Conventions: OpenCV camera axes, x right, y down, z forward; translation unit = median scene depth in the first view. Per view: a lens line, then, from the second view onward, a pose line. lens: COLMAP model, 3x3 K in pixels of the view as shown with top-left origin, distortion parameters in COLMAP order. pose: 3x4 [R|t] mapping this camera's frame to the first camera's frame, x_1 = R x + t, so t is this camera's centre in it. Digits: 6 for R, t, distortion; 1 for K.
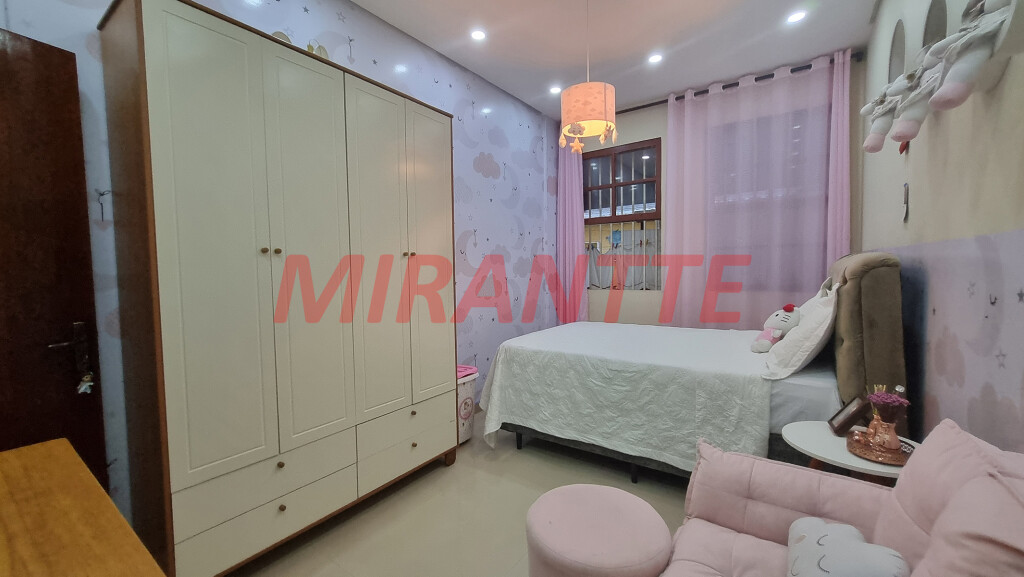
lens RADIAL K [[403.0, 0, 505.3], [0, 403.0, 288.4], [0, 0, 1]] dist [0.003845, 0.000105]
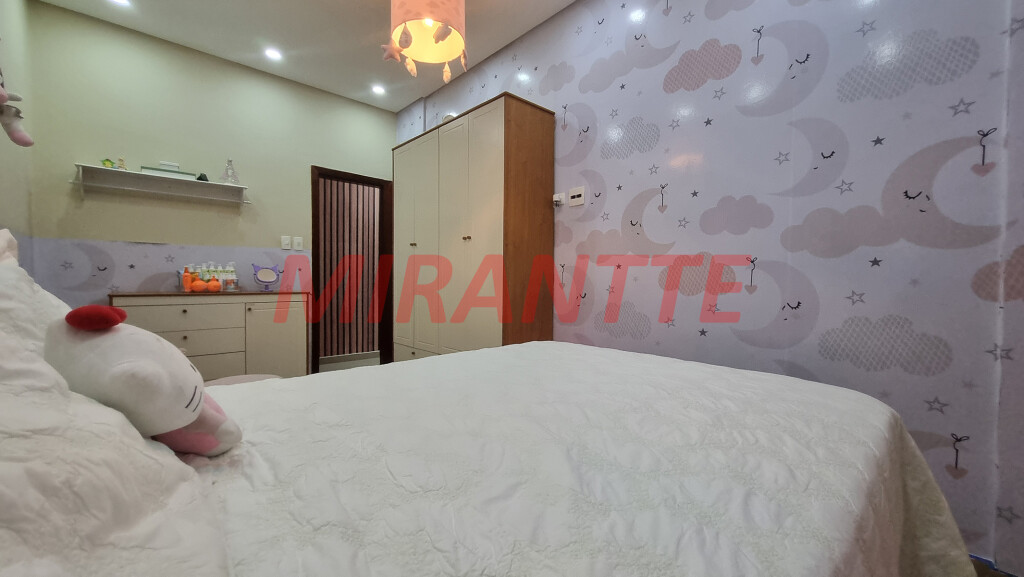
lens RADIAL K [[403.0, 0, 505.3], [0, 403.0, 288.4], [0, 0, 1]] dist [0.003845, 0.000105]
pose [[-0.214180, 0.031658, -0.976281, 0.583278], [-0.055959, 0.997435, 0.044621, 0.005417], [0.975190, 0.064189, -0.211859, 0.847802]]
